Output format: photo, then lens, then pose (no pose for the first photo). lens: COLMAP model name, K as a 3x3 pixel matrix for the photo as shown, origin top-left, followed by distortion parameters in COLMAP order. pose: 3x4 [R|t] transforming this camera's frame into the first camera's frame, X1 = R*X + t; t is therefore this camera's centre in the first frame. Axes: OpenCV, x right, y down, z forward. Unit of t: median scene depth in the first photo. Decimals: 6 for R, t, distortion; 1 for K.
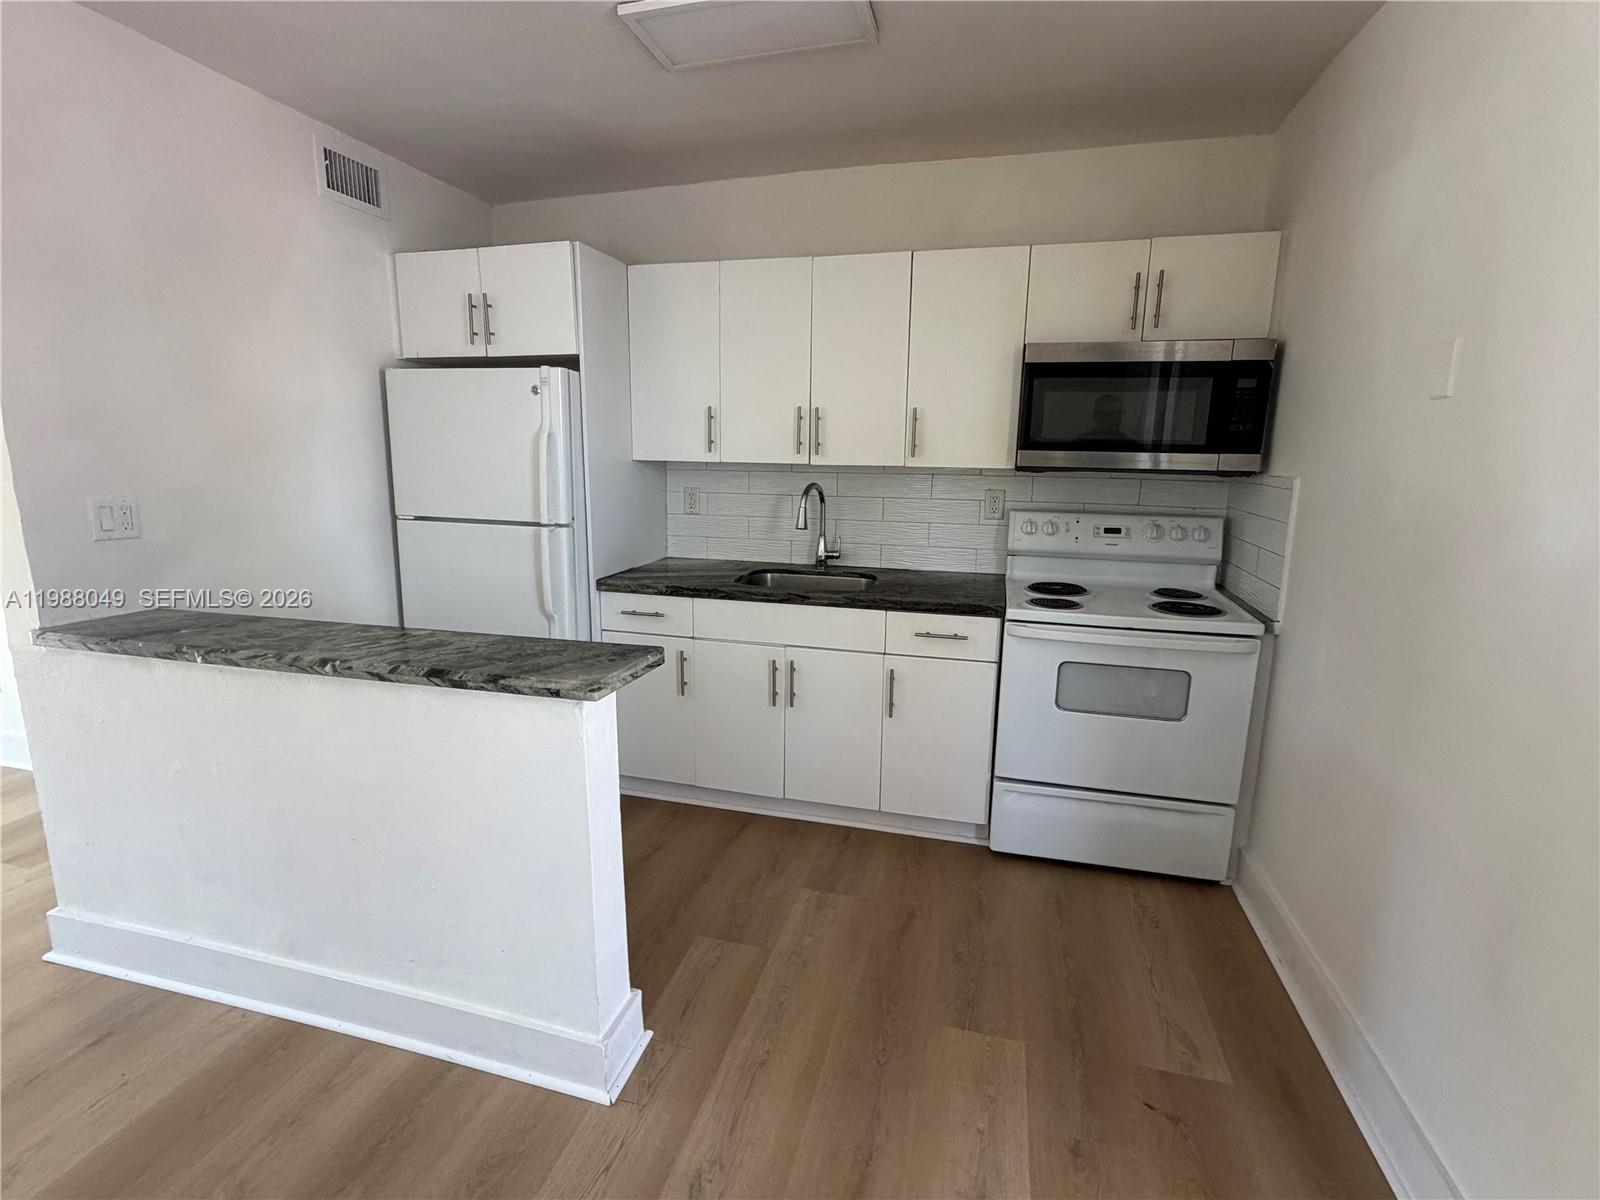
lens RADIAL K [[755.9, 0, 796.5], [0, 755.9, 597.8], [0, 0, 1]] dist [0.001115, 0.000815]
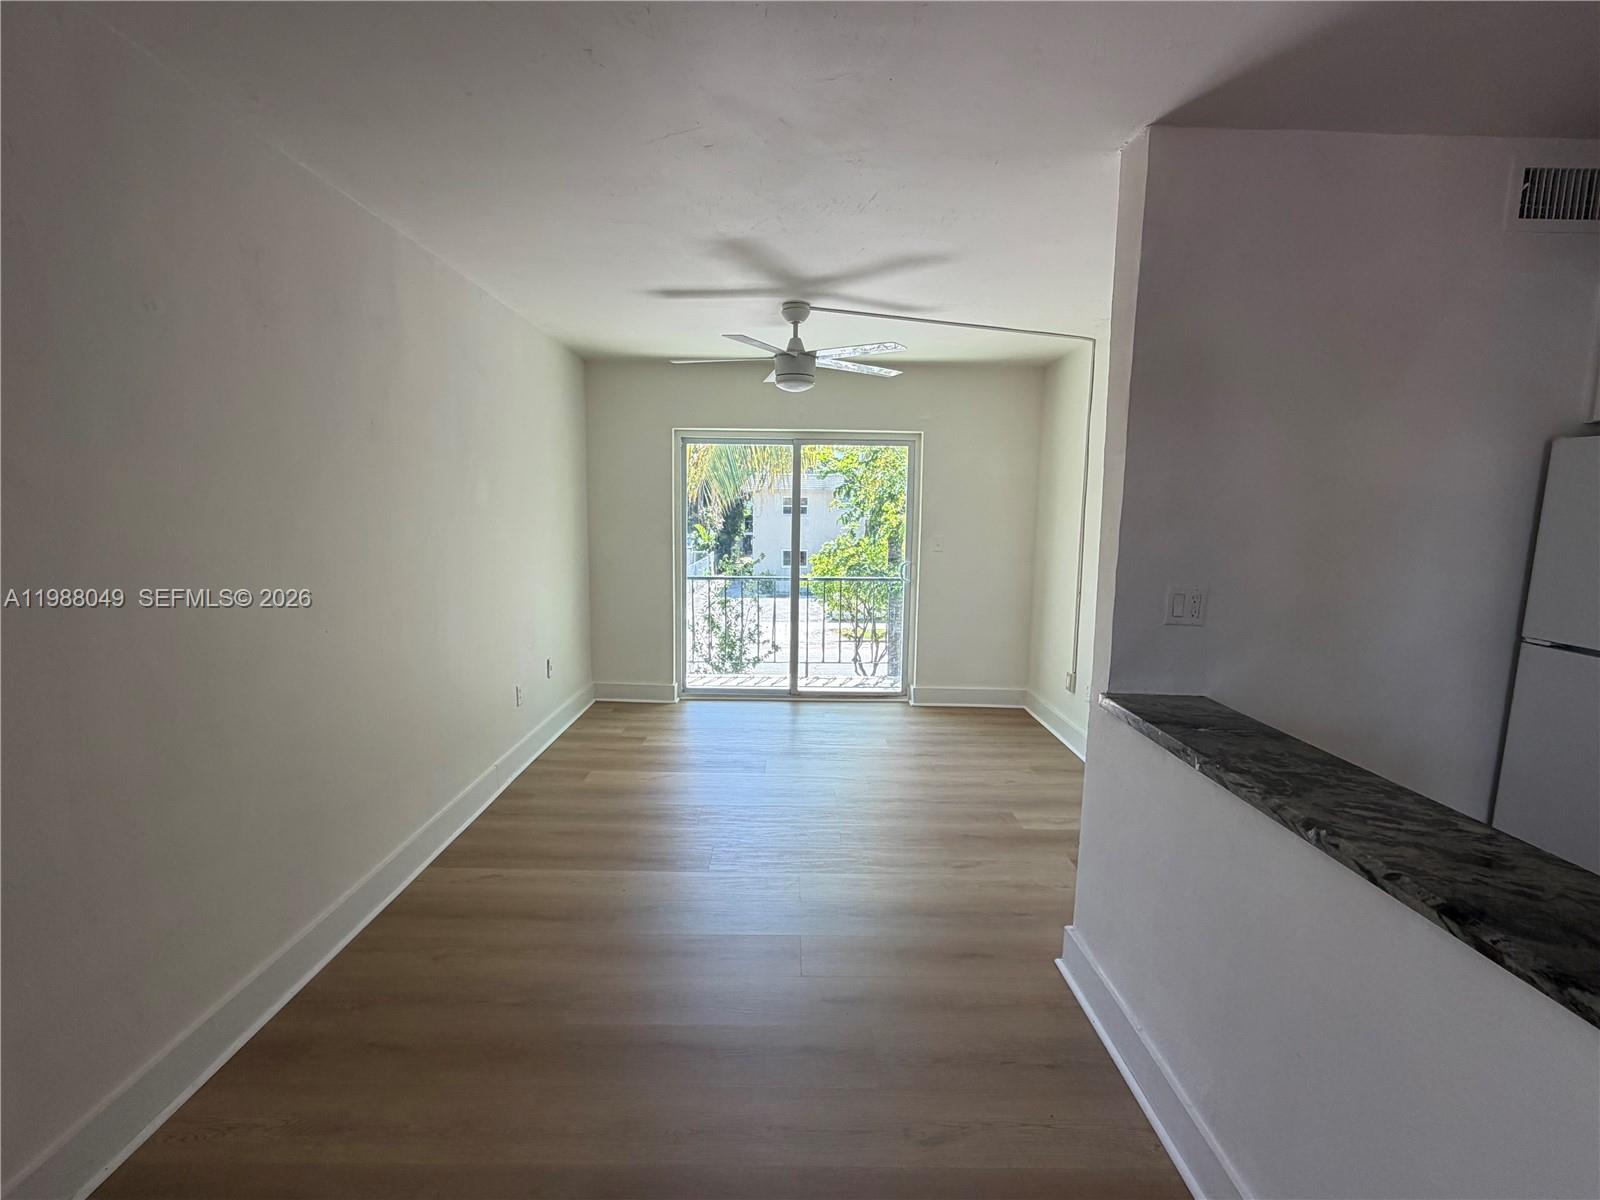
lens RADIAL K [[755.9, 0, 797.0], [0, 755.9, 598.1], [0, 0, 1]] dist [0.001115, 0.000815]
pose [[0.262796, 0.111029, -0.958442, -0.031527], [-0.200477, 0.977961, 0.058321, -0.080890], [0.943794, 0.176819, 0.279263, 0.220632]]
